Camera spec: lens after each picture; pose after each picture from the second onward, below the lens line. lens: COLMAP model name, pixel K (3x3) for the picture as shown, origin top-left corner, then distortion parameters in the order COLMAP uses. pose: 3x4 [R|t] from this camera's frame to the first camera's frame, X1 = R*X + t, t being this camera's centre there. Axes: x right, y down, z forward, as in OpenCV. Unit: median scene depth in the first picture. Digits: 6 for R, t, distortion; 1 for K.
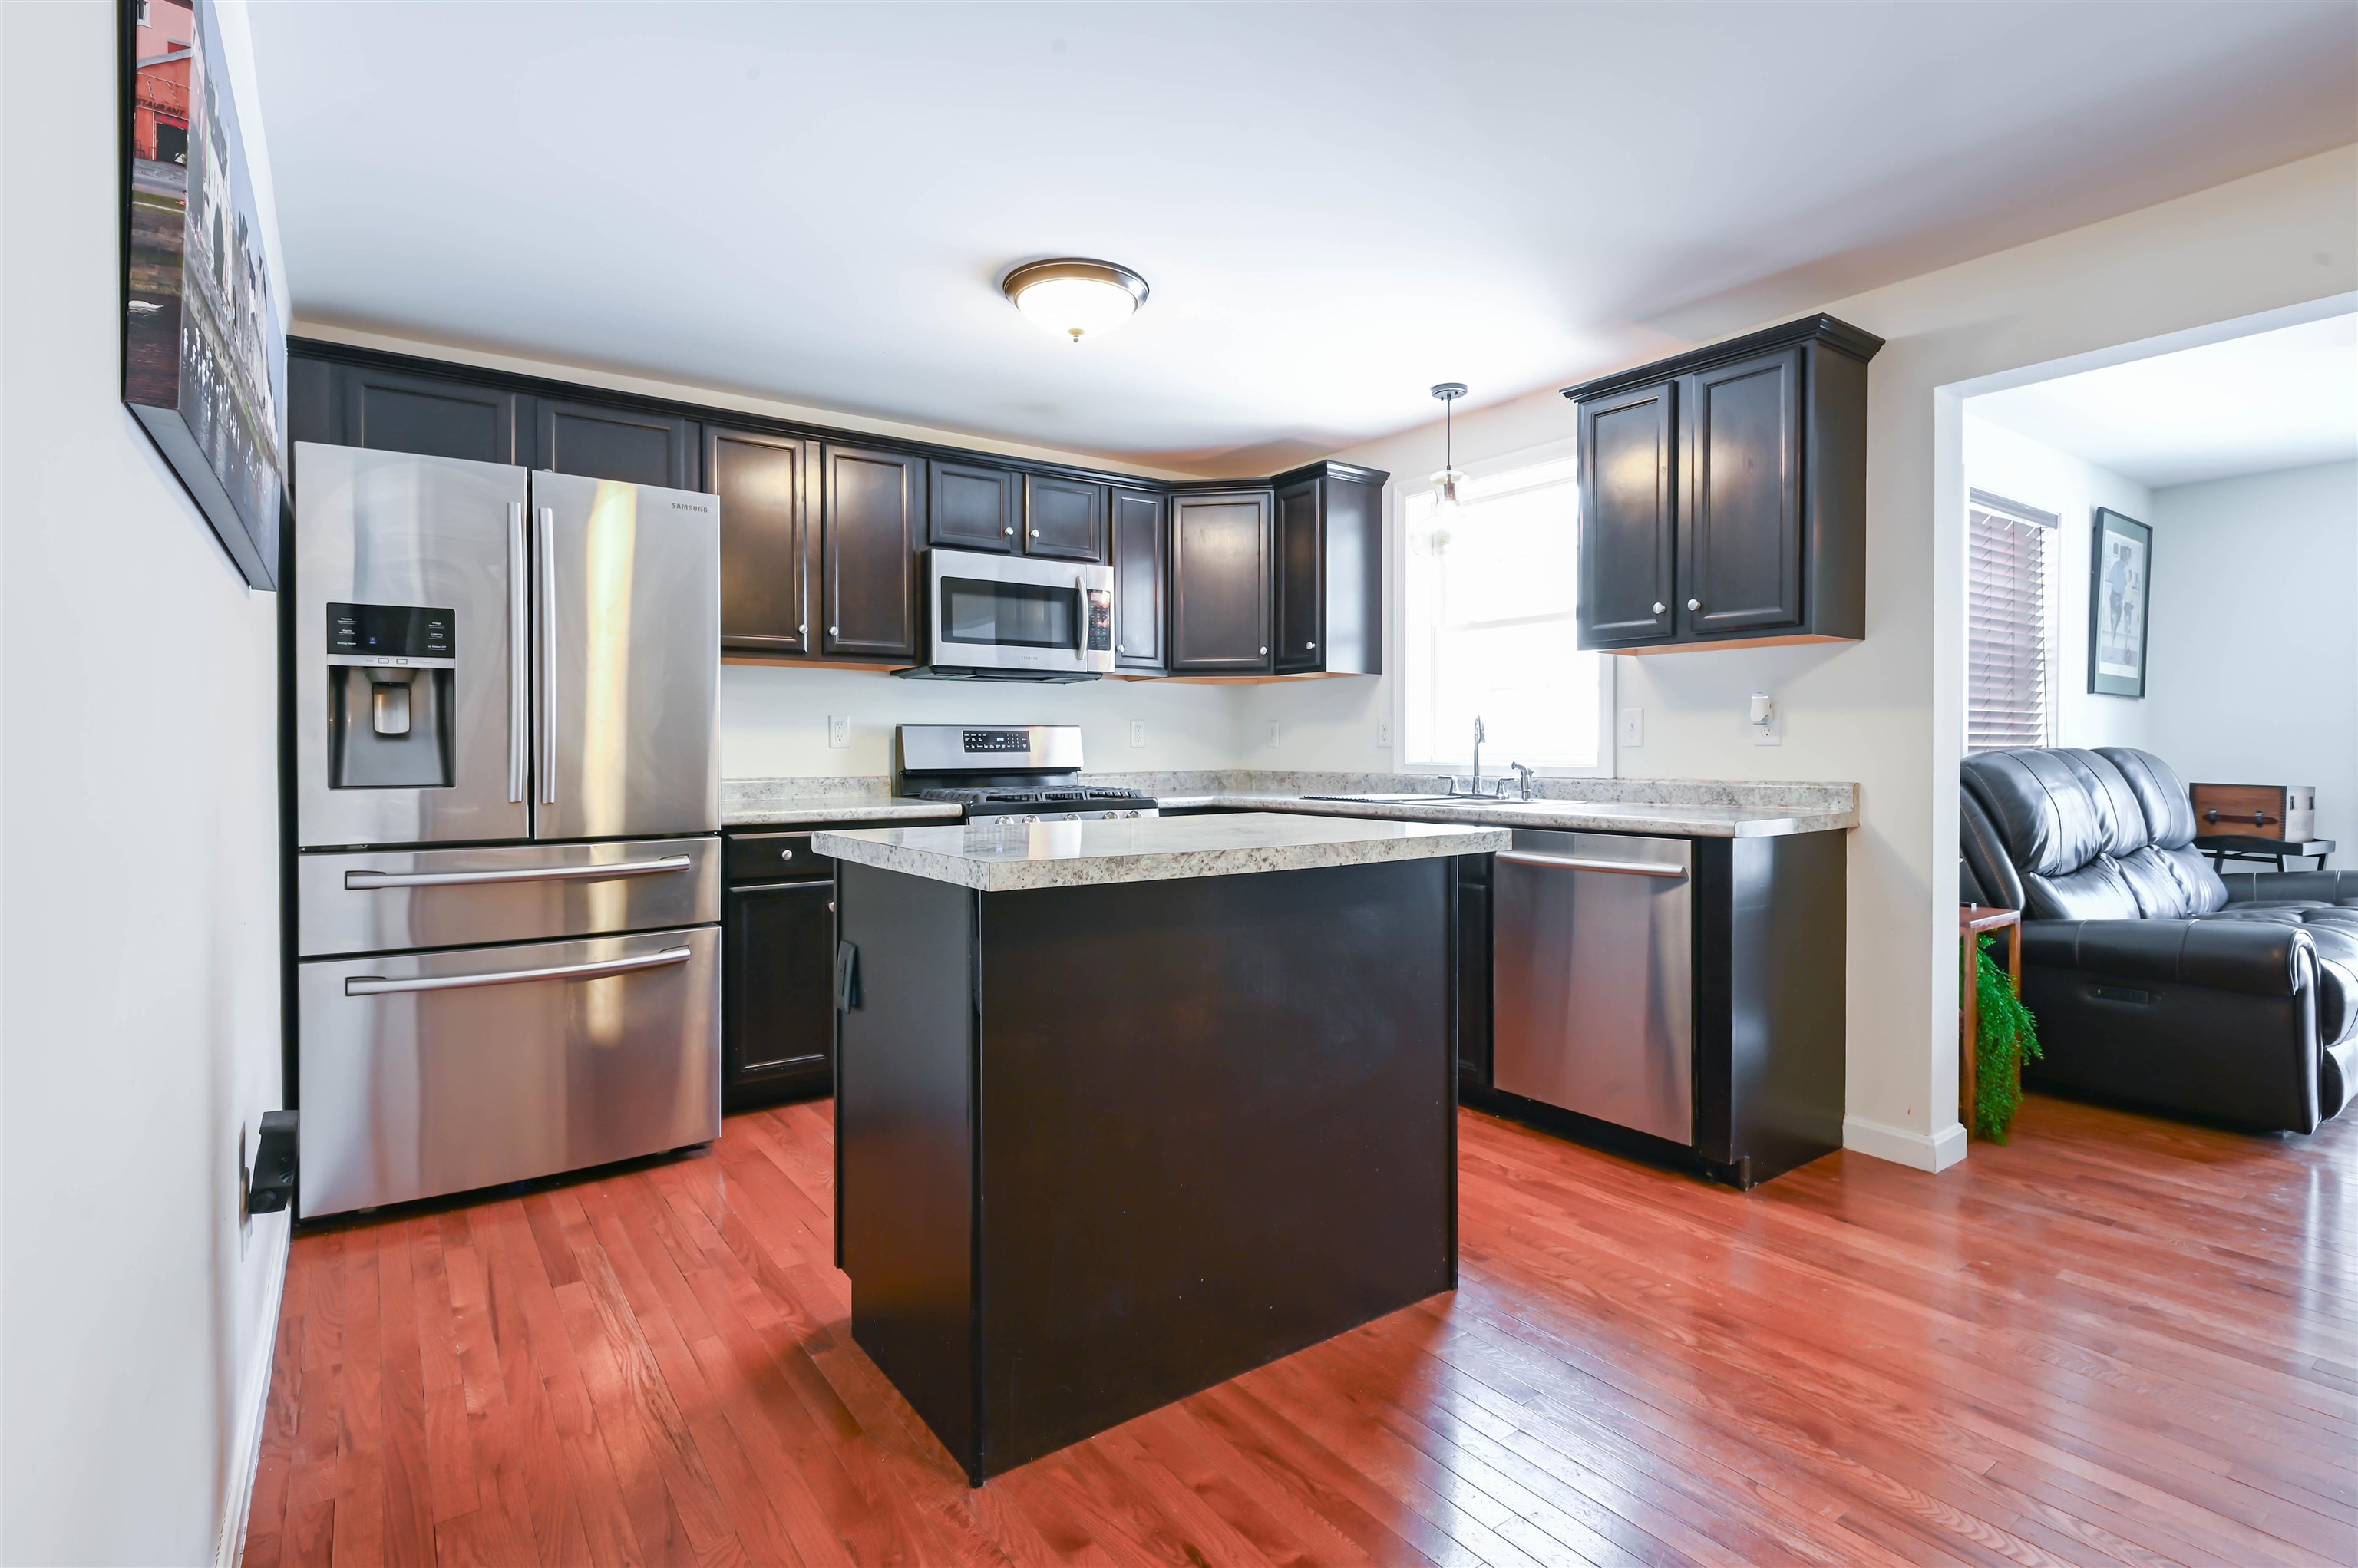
lens RADIAL K [[1170.9, 0, 1202.2], [0, 1170.9, 760.9], [0, 0, 1]] dist [0.000101, 0.001200]
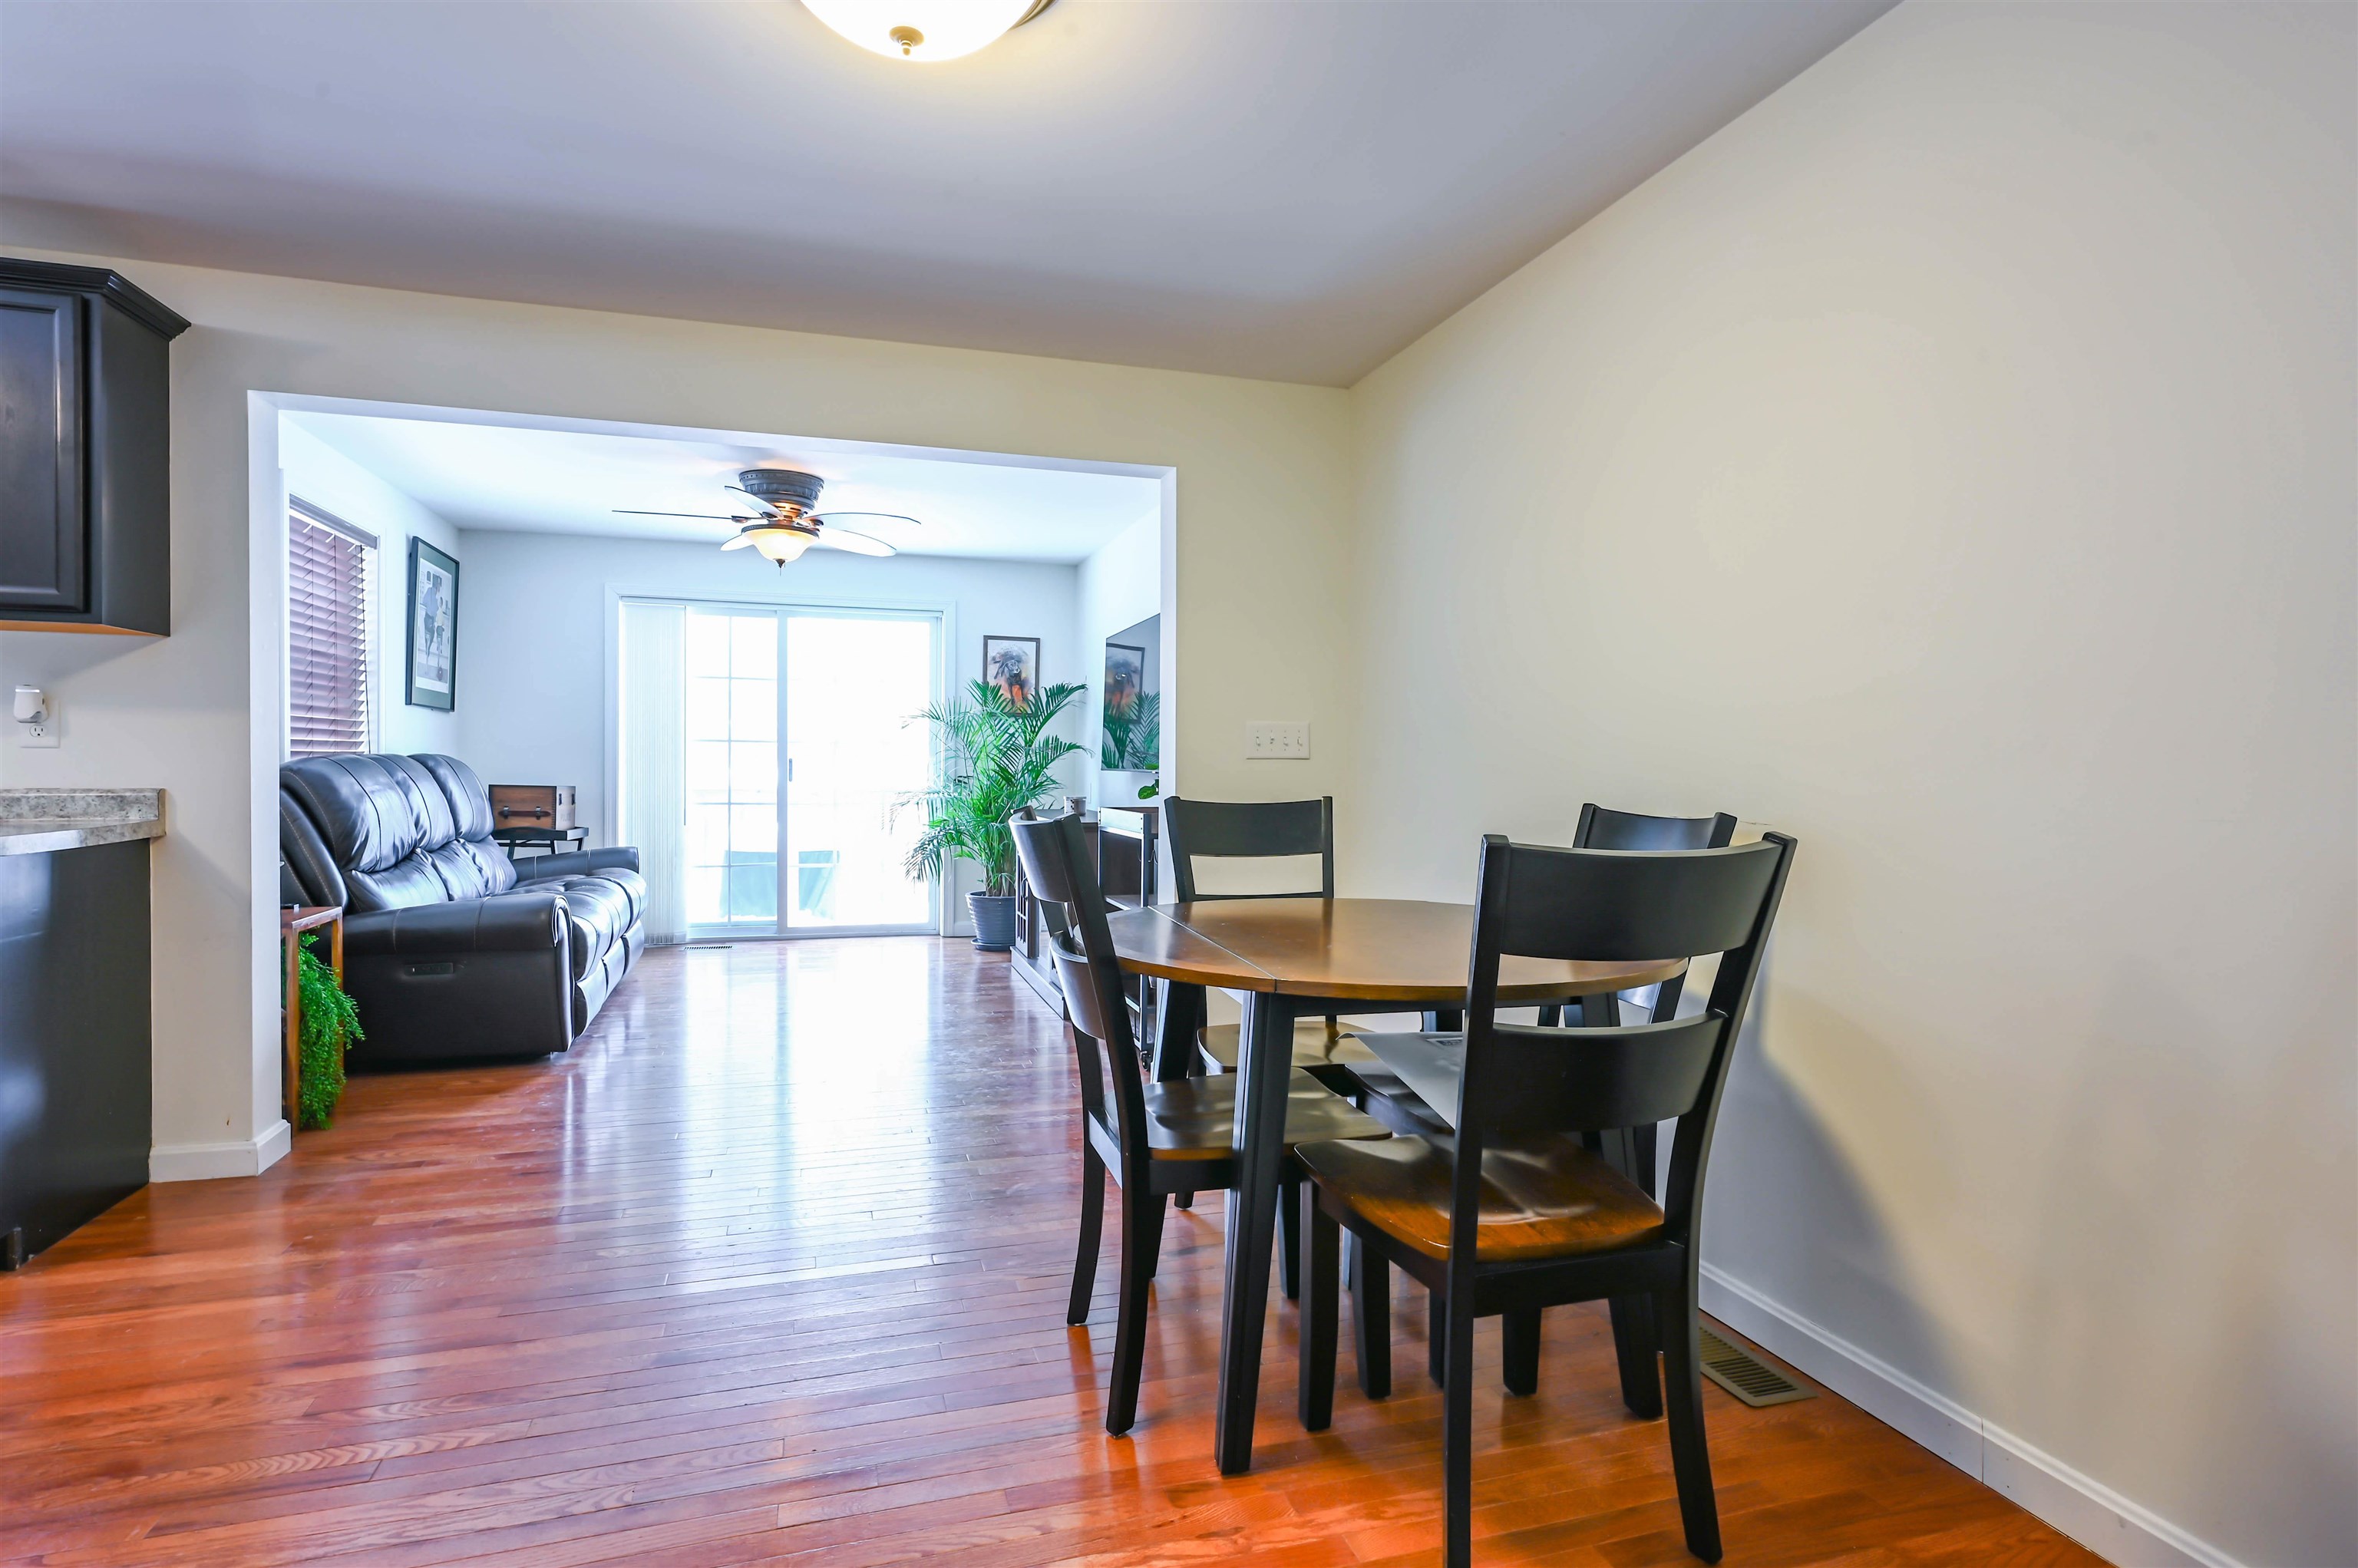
lens RADIAL K [[1157.4, 0, 1179.0], [0, 1157.4, 784.0], [0, 0, 1]] dist [-0.000933, 0.001230]
pose [[0.334020, -0.013779, 0.942465, -0.033919], [-0.000242, 0.999892, 0.014704, 0.000930], [-0.942566, -0.005139, 0.333981, -0.061698]]
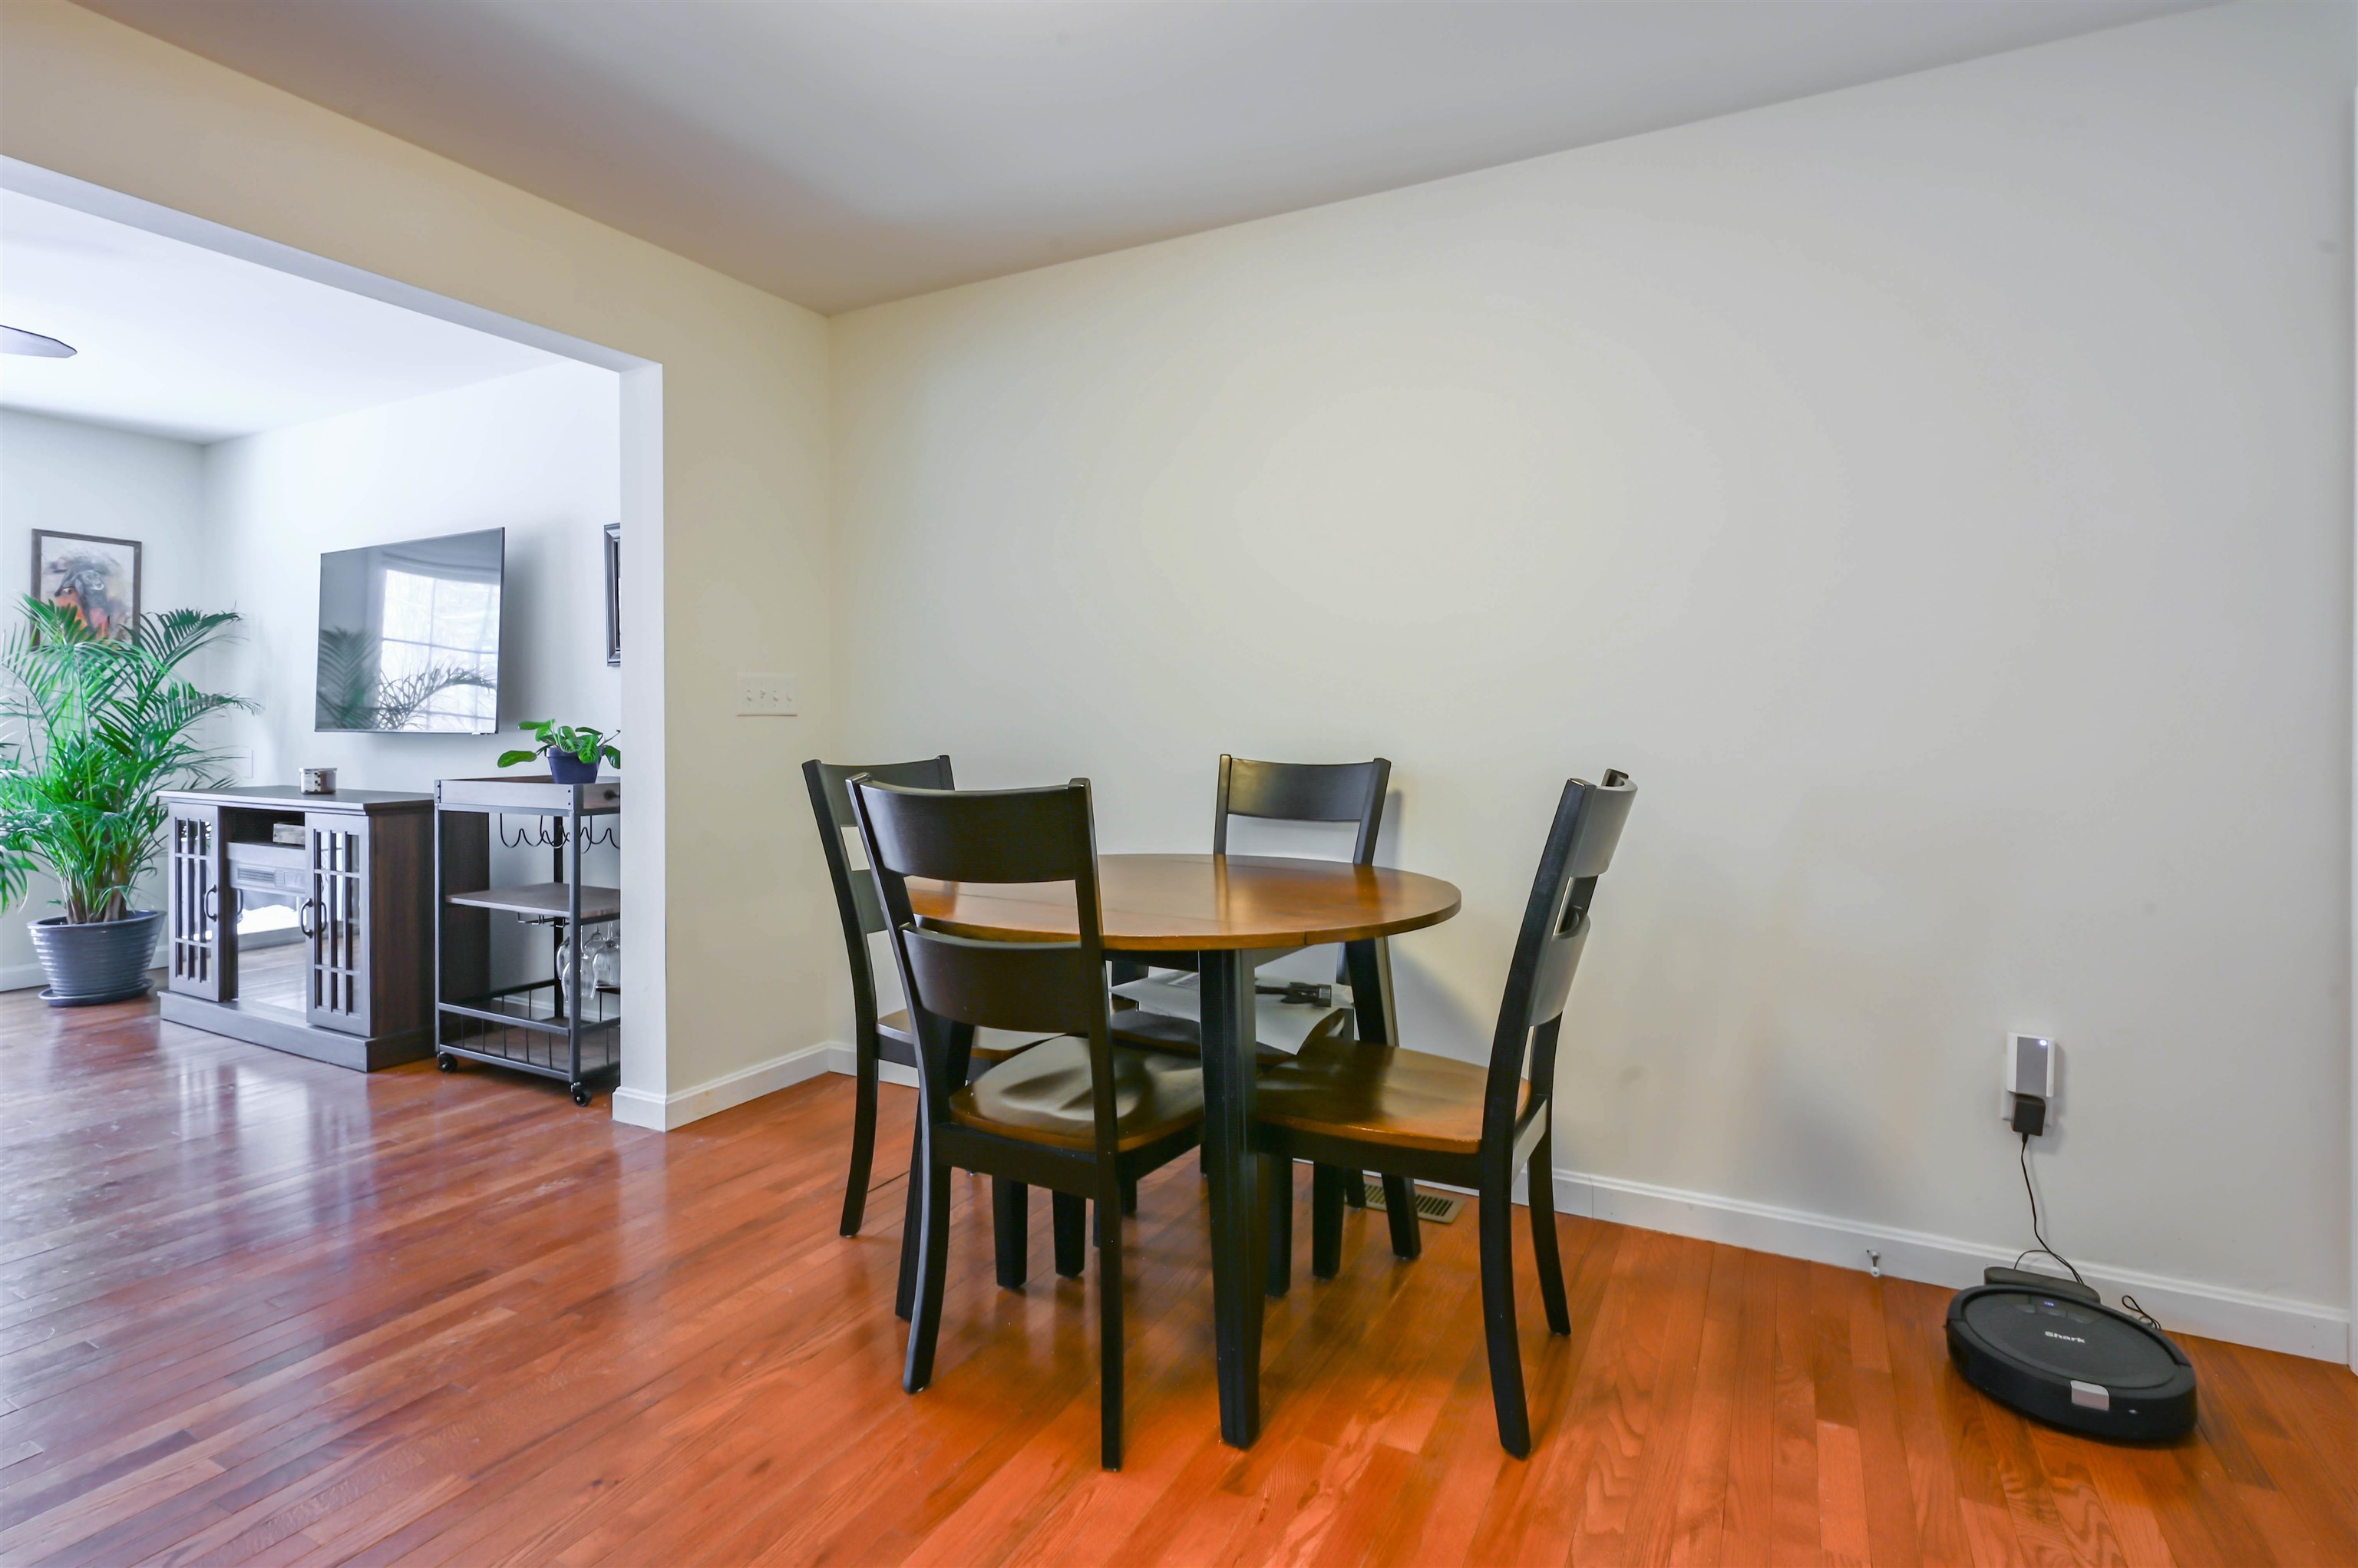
lens RADIAL K [[1153.7, 0, 1186.3], [0, 1153.7, 716.4], [0, 0, 1]] dist [0.013020, 0.000093]
pose [[-0.425863, 0.004509, 0.904776, 0.005799], [0.007169, 0.999973, -0.001610, -0.001787], [-0.904759, 0.005800, -0.425884, 0.314410]]
